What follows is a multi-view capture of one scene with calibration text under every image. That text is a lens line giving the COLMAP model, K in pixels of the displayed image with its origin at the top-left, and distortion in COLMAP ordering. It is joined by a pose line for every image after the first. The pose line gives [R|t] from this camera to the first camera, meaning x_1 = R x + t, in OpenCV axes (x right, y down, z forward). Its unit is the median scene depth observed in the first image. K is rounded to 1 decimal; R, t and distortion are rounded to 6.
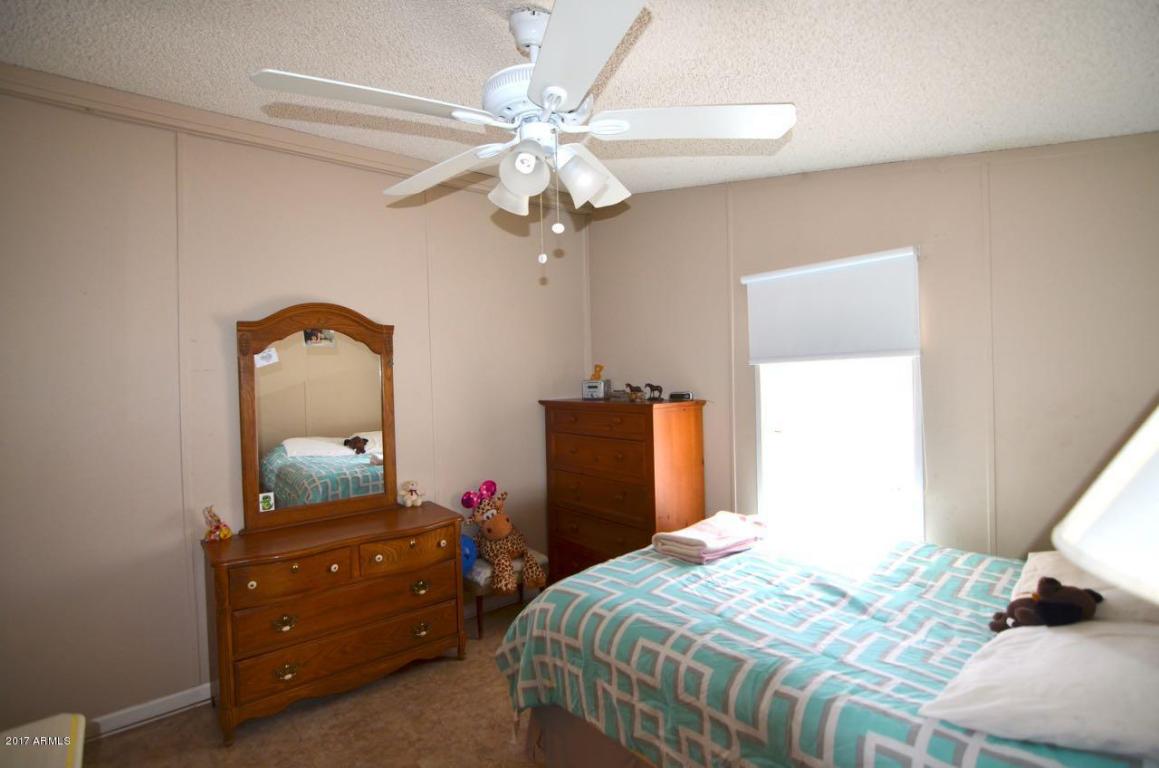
lens RADIAL K [[563.3, 0, 578.1], [0, 563.3, 380.2], [0, 0, 1]] dist [-0.034421, 0.011658]
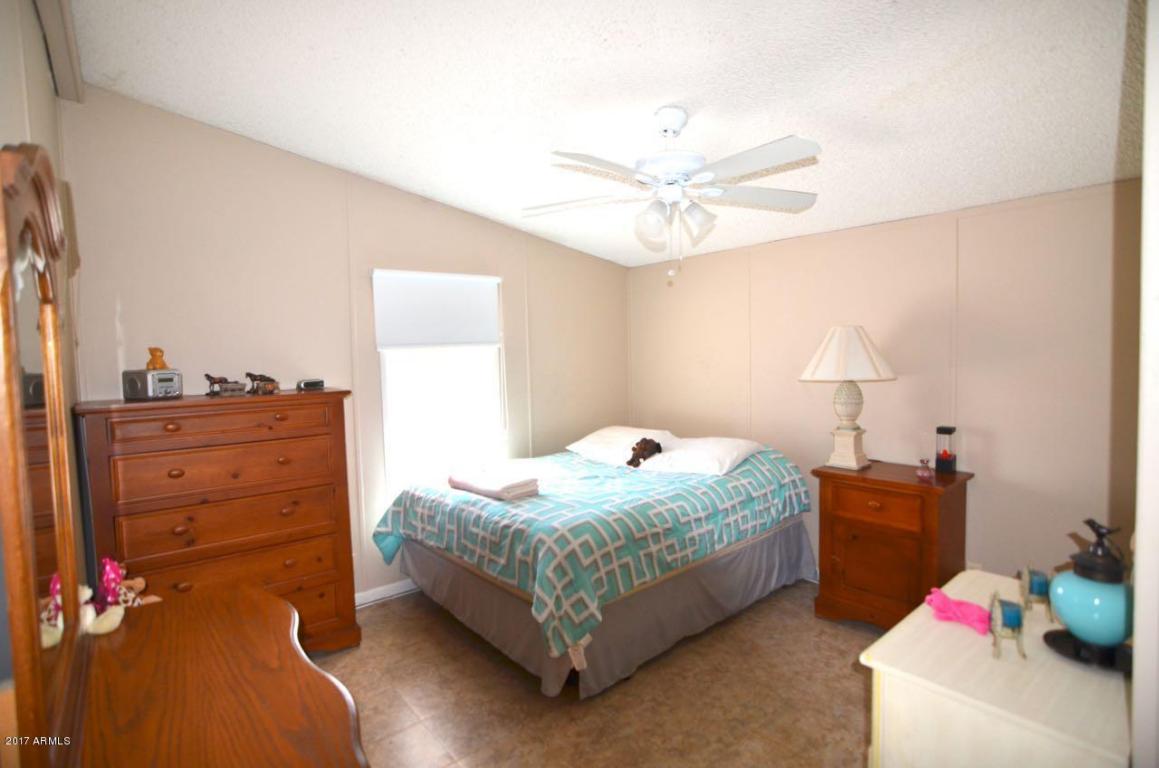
lens RADIAL K [[563.3, 0, 578.1], [0, 563.3, 380.2], [0, 0, 1]] dist [-0.034421, 0.011658]
pose [[0.008957, -0.026235, 0.999616, -1.300325], [0.033726, 0.999095, 0.025919, 0.023494], [-0.999391, 0.033481, 0.009834, 1.005332]]
